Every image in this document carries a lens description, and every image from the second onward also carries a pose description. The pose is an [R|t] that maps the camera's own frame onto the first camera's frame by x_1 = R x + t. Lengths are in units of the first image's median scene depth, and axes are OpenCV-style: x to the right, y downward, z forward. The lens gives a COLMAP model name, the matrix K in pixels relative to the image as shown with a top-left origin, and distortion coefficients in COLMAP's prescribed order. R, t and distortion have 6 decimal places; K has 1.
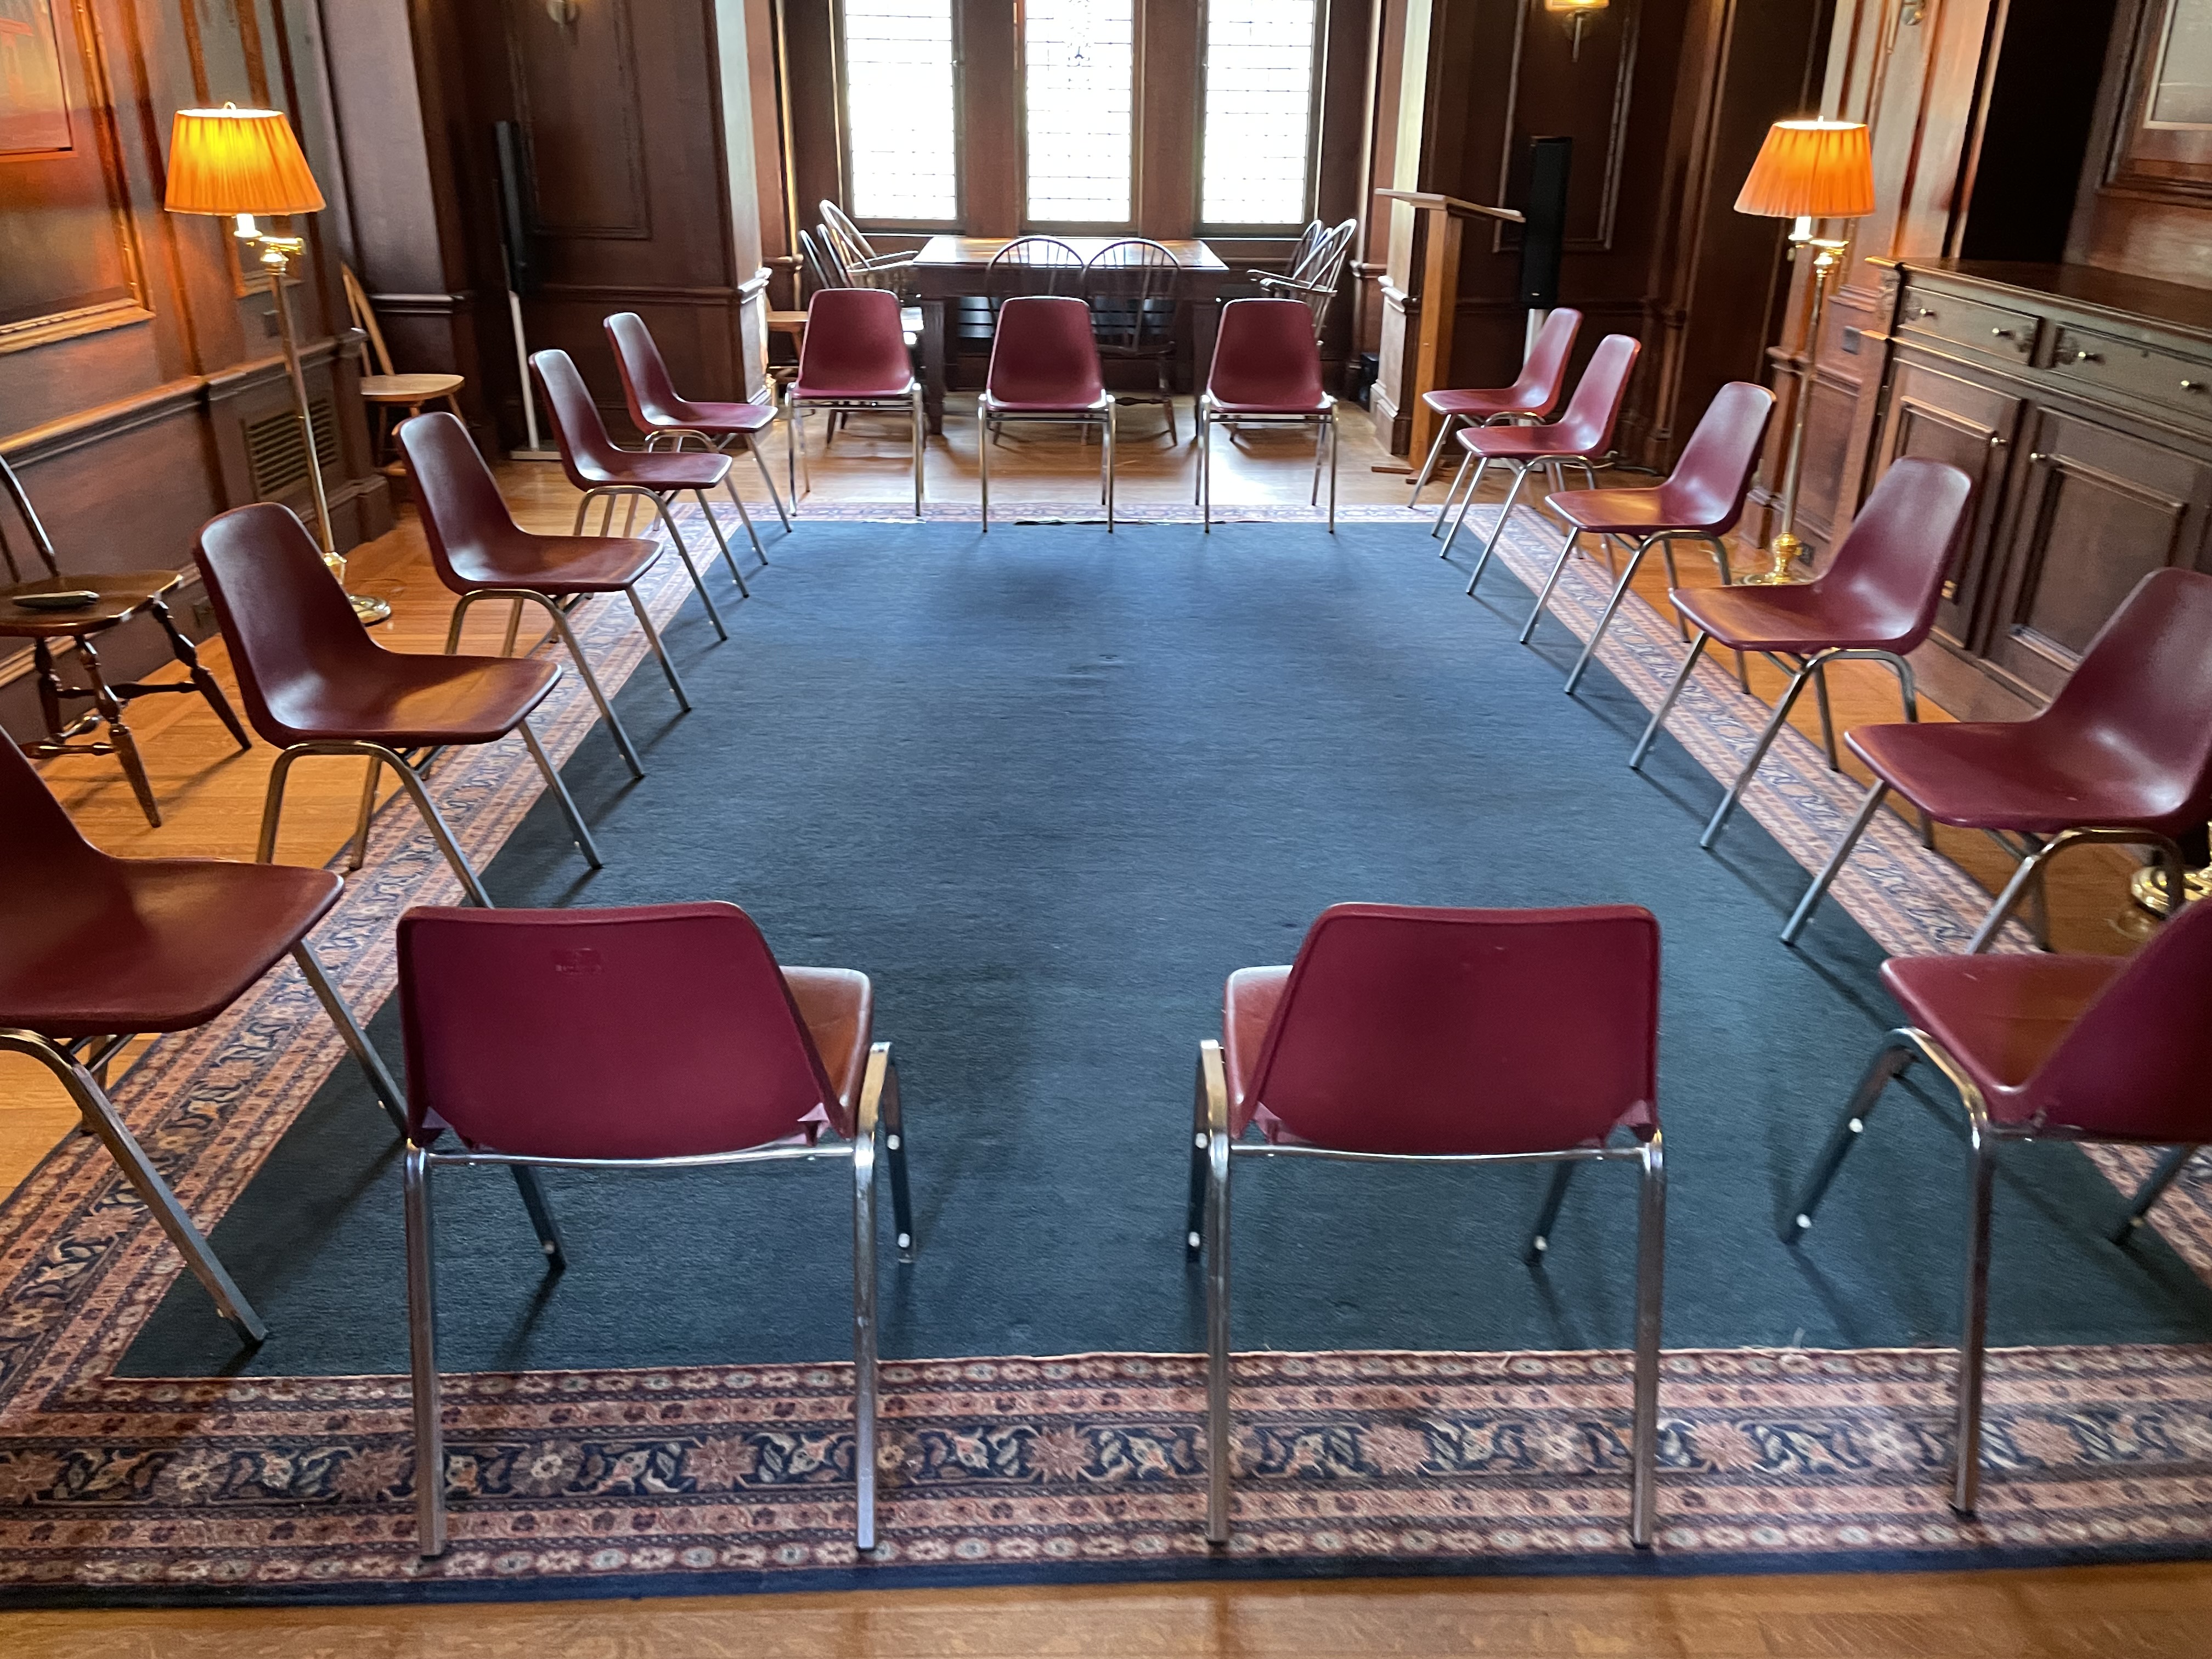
lens RADIAL K [[1650.7, 0, 1127.0], [0, 1650.7, 783.5], [0, 0, 1]] dist [0.081704, -0.098737]
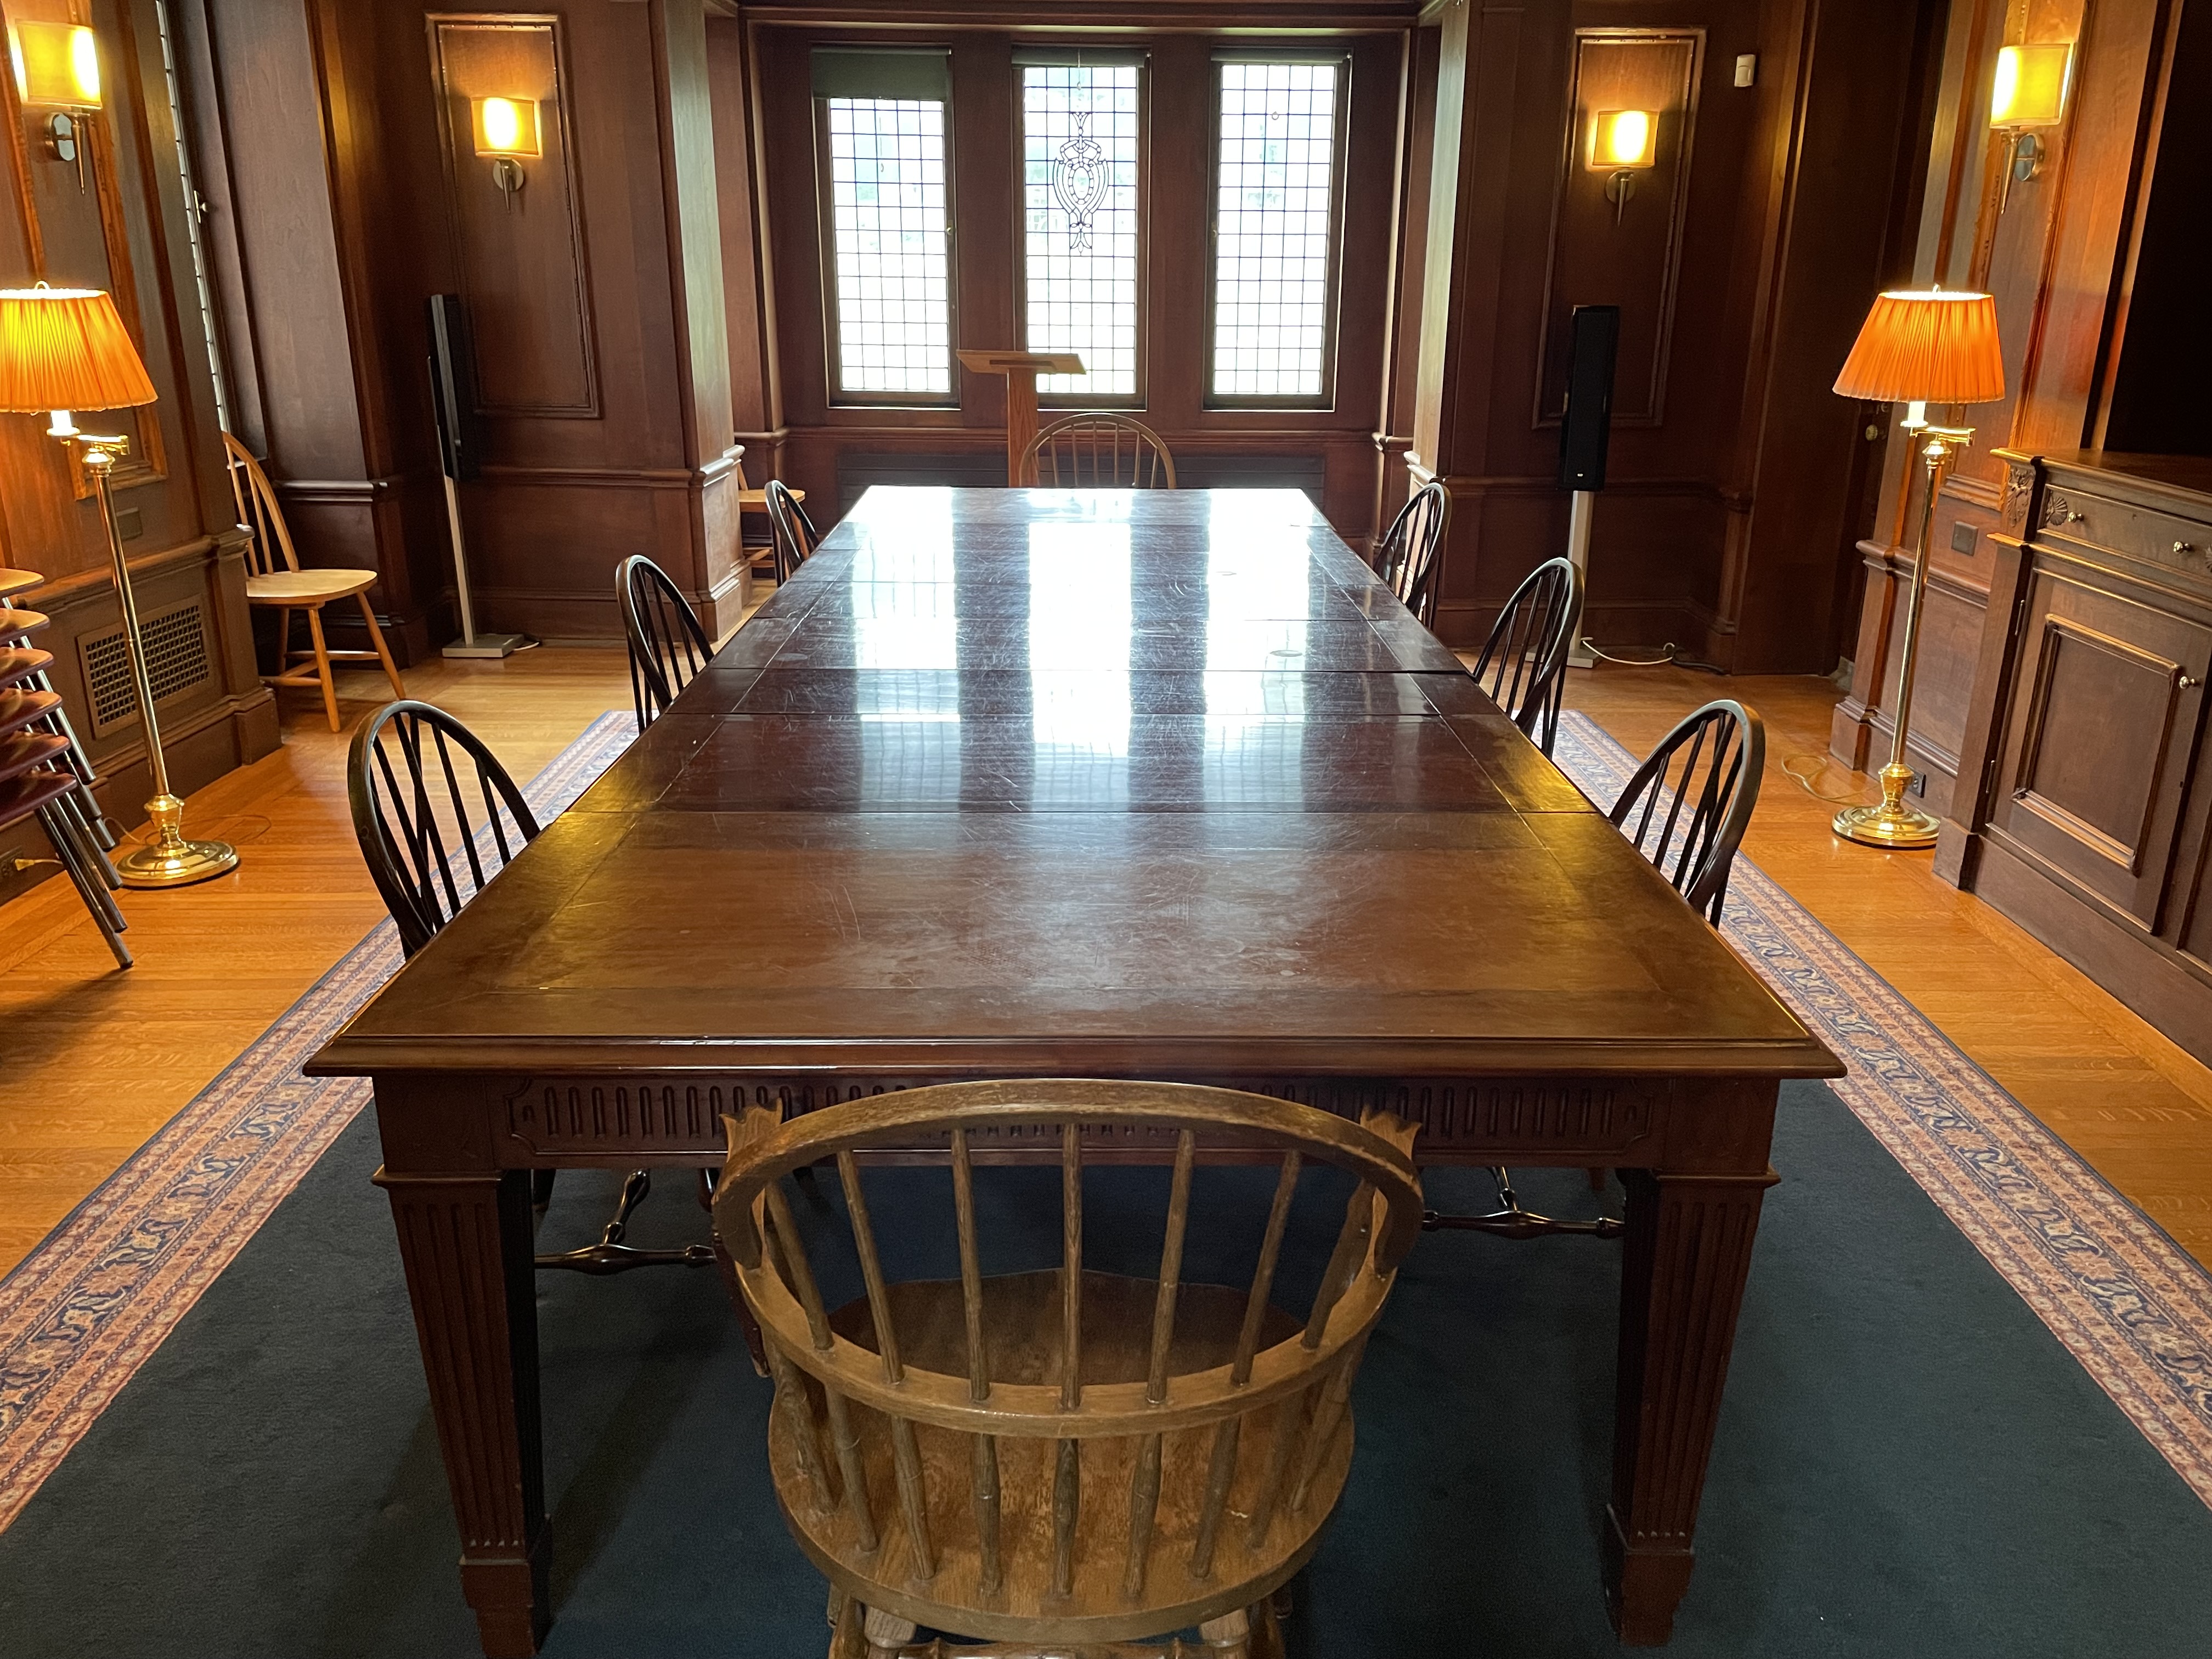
lens RADIAL K [[1650.7, 0, 1128.3], [0, 1650.7, 783.4], [0, 0, 1]] dist [0.081704, -0.098737]
pose [[0.999876, -0.000566, -0.015727, 0.025973], [-0.000774, 0.996372, -0.085100, -0.085362], [0.015718, 0.085102, 0.996248, 0.195242]]
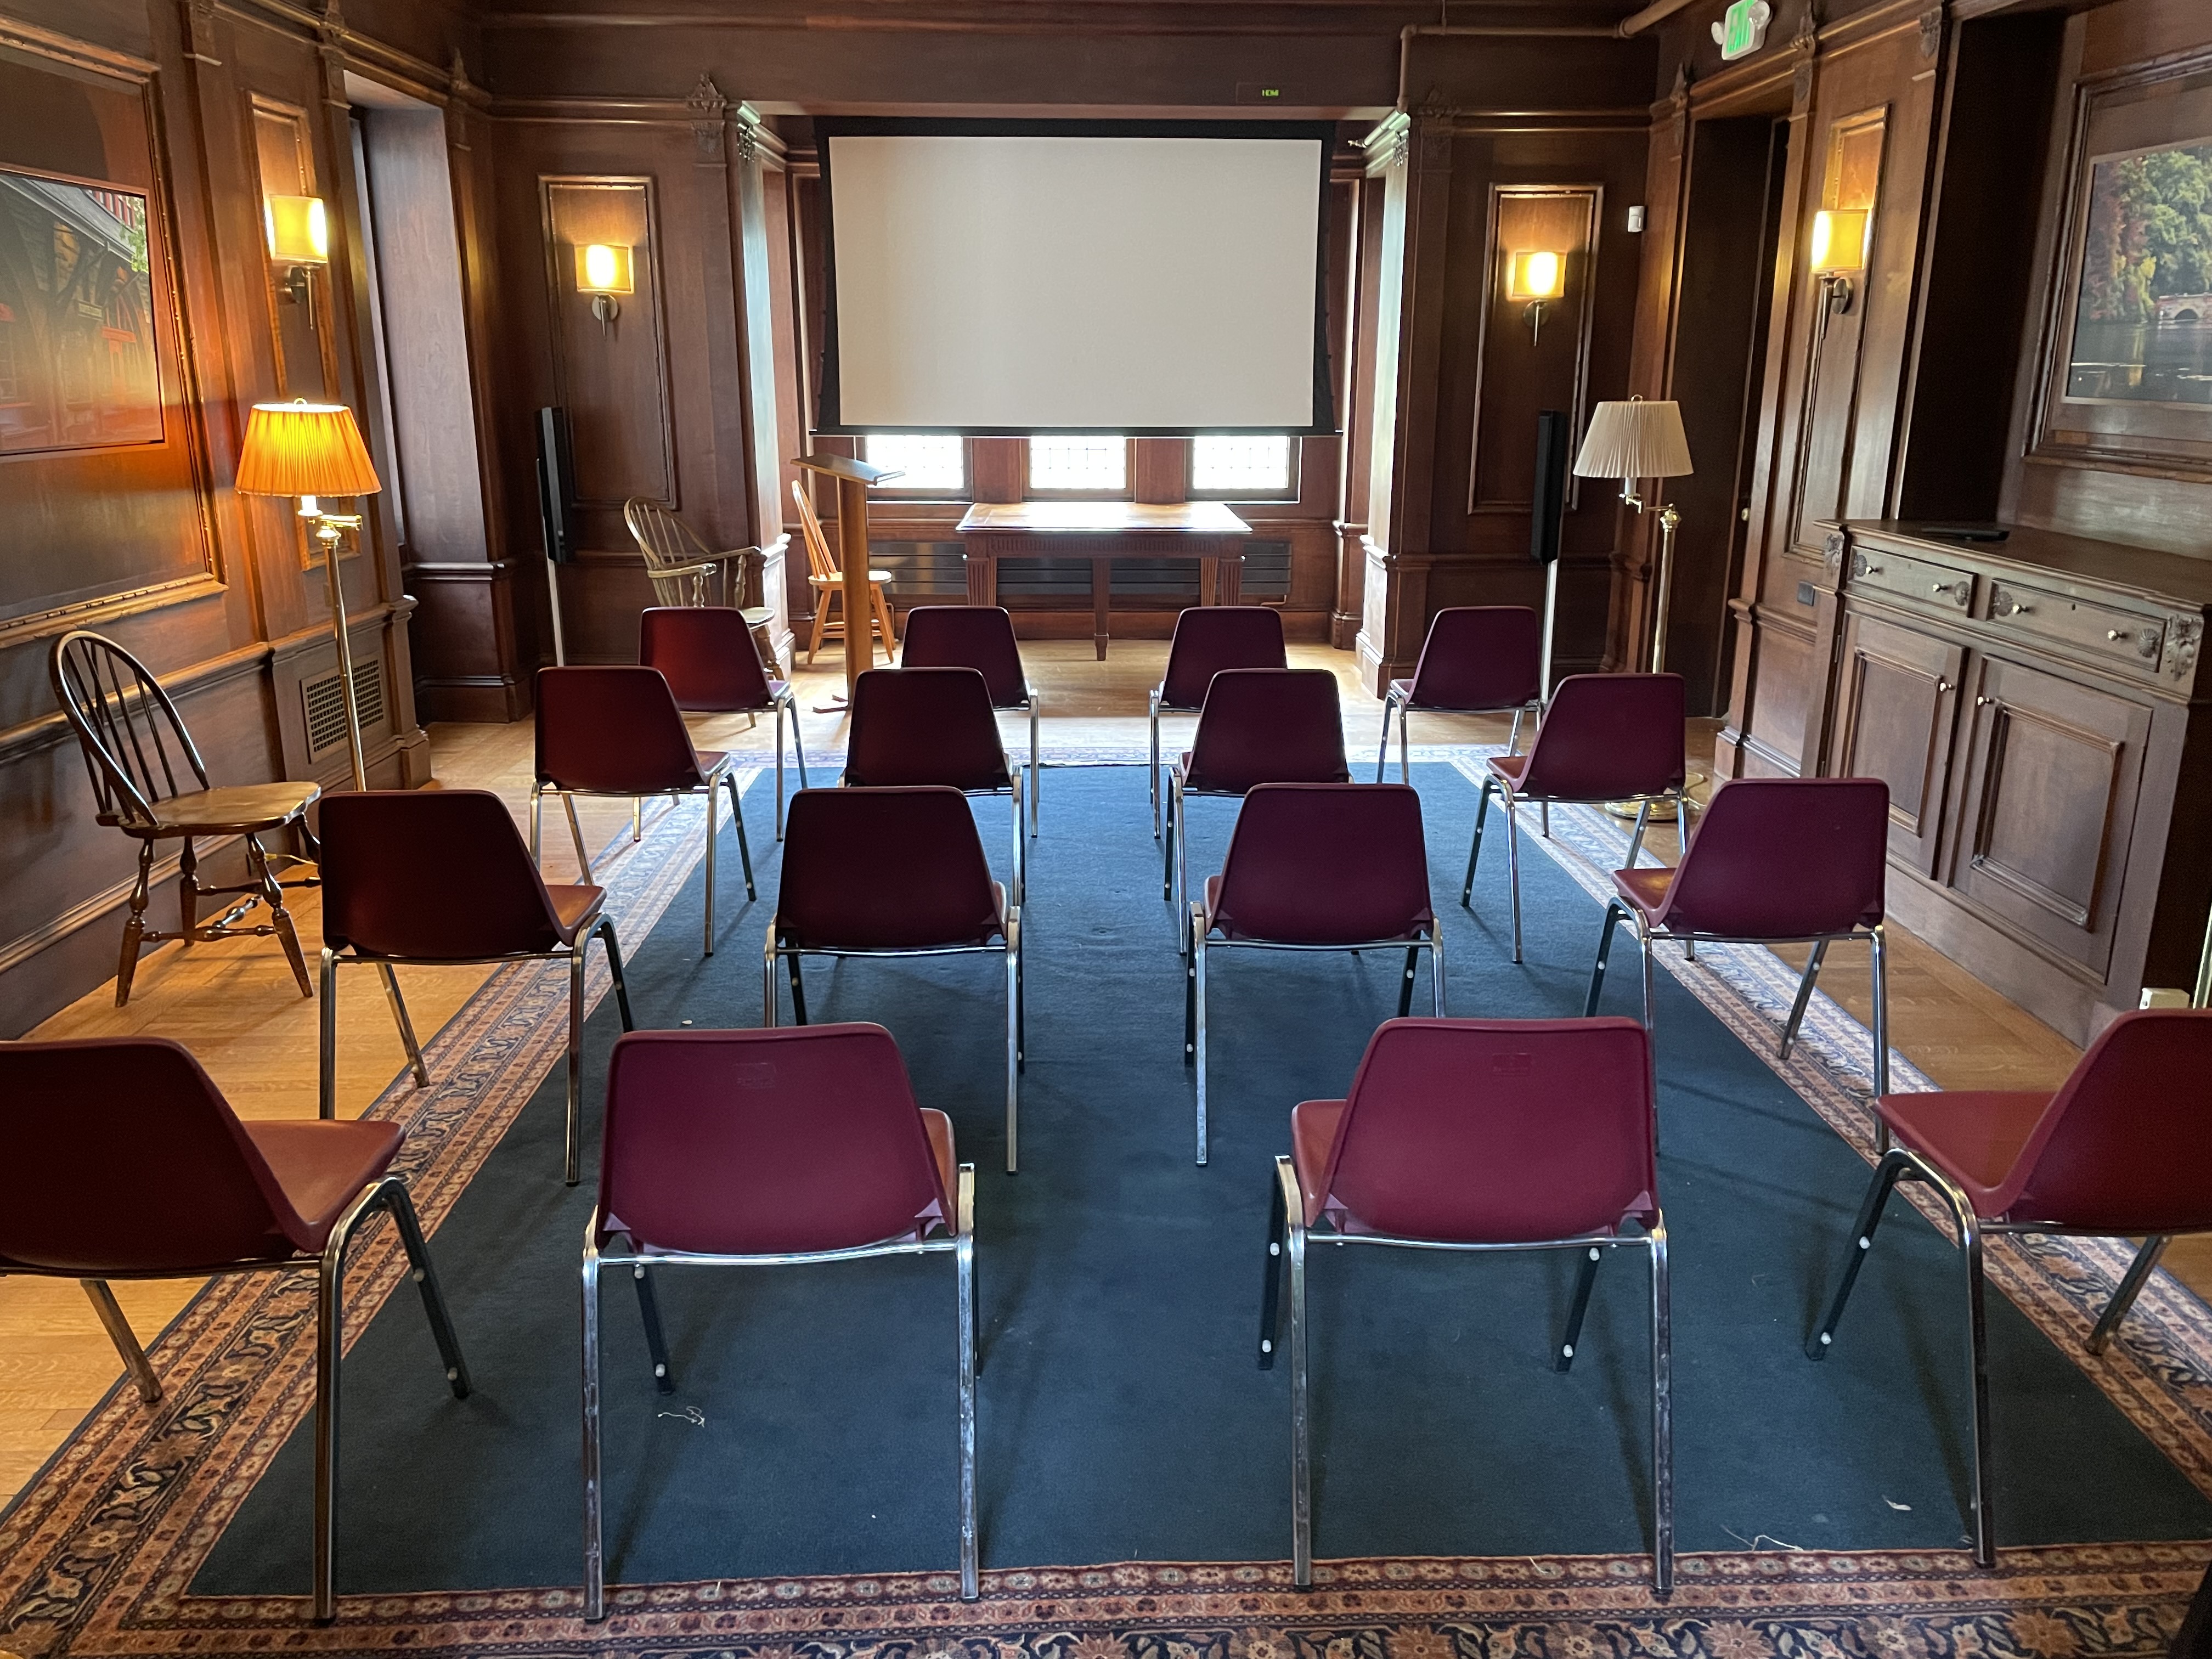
lens RADIAL K [[1650.7, 0, 1122.2], [0, 1650.7, 794.5], [0, 0, 1]] dist [0.081704, -0.098737]
pose [[0.999937, -0.010840, 0.002784, -0.011502], [0.011119, 0.990529, -0.136851, 0.005603], [-0.001274, 0.136874, 0.990588, -0.051491]]
